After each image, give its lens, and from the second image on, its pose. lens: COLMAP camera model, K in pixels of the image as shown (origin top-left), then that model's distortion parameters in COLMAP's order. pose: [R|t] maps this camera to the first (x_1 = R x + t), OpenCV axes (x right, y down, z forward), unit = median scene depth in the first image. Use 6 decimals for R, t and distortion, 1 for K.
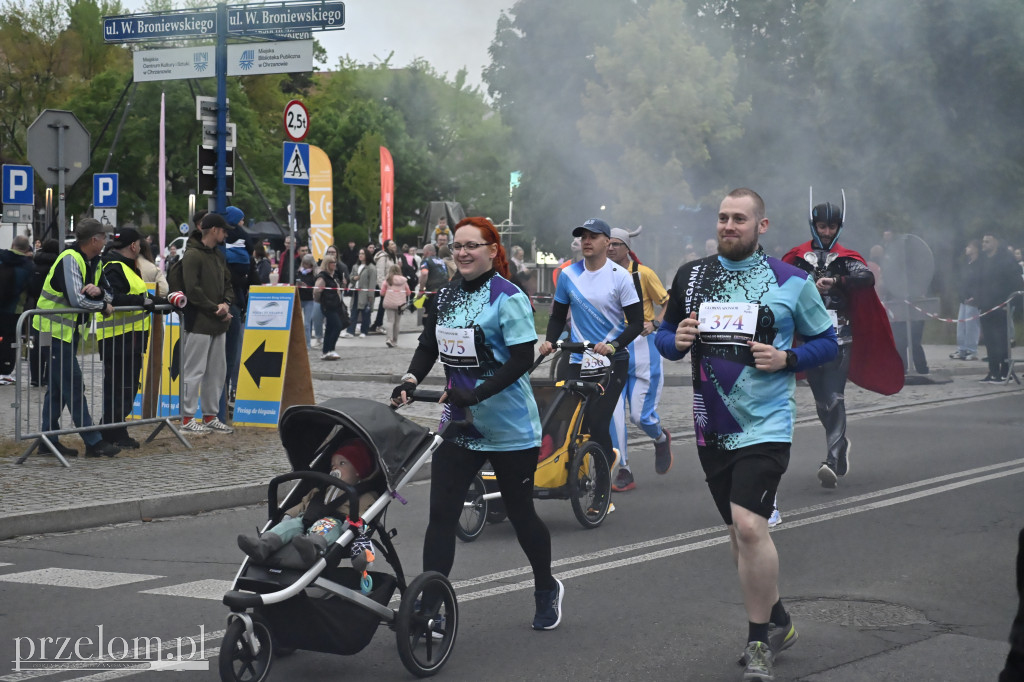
lens RADIAL K [[2248.5, 0, 508.2], [0, 2248.5, 331.6], [0, 0, 1]] dist [0.020244, -0.352893]
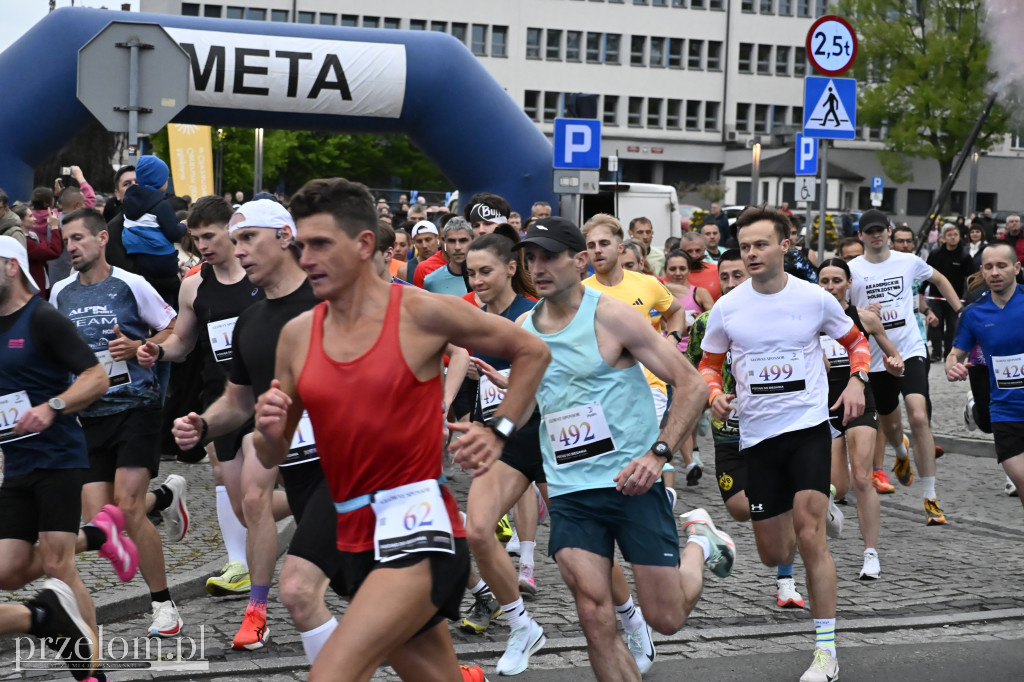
lens RADIAL K [[2248.5, 0, 508.2], [0, 2248.5, 331.6], [0, 0, 1]] dist [0.020244, -0.352893]
pose [[0.841636, 0.036735, -0.538794, 0.195497], [-0.031256, 0.999325, 0.019310, -0.016575], [0.539139, 0.000589, 0.842216, 0.368694]]
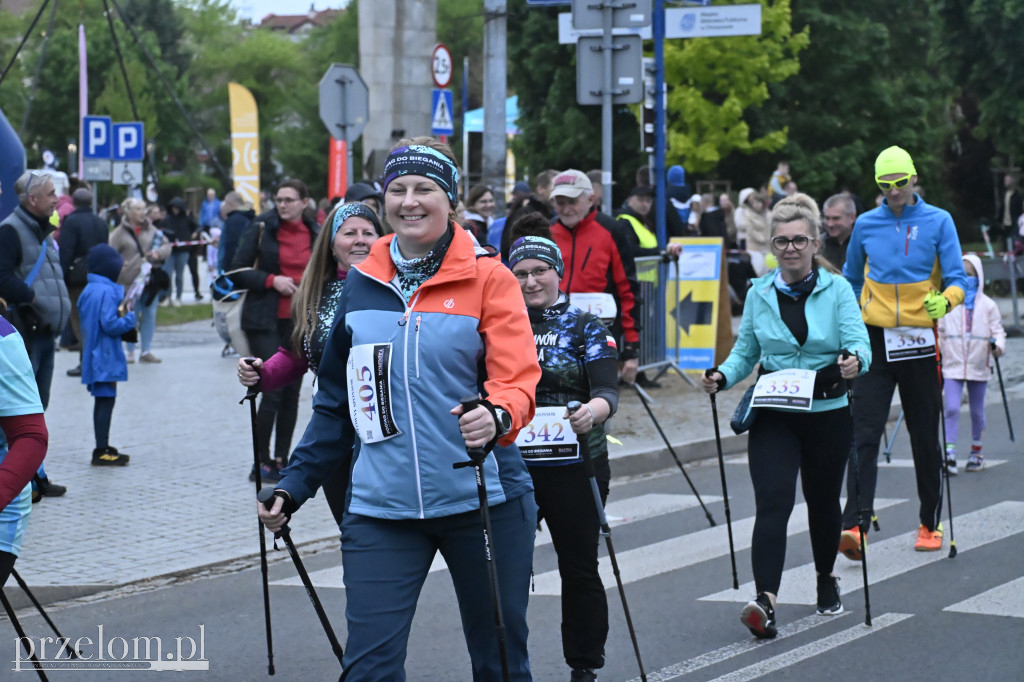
lens RADIAL K [[2913.5, 0, 512.0], [0, 2913.5, 341.0], [0, 0, 1]] dist [0.028089, -0.173595]
pose [[0.993030, -0.020195, 0.116121, -0.207126], [0.018905, 0.999747, 0.012195, 0.005529], [-0.116338, -0.009915, 0.993160, -0.198103]]
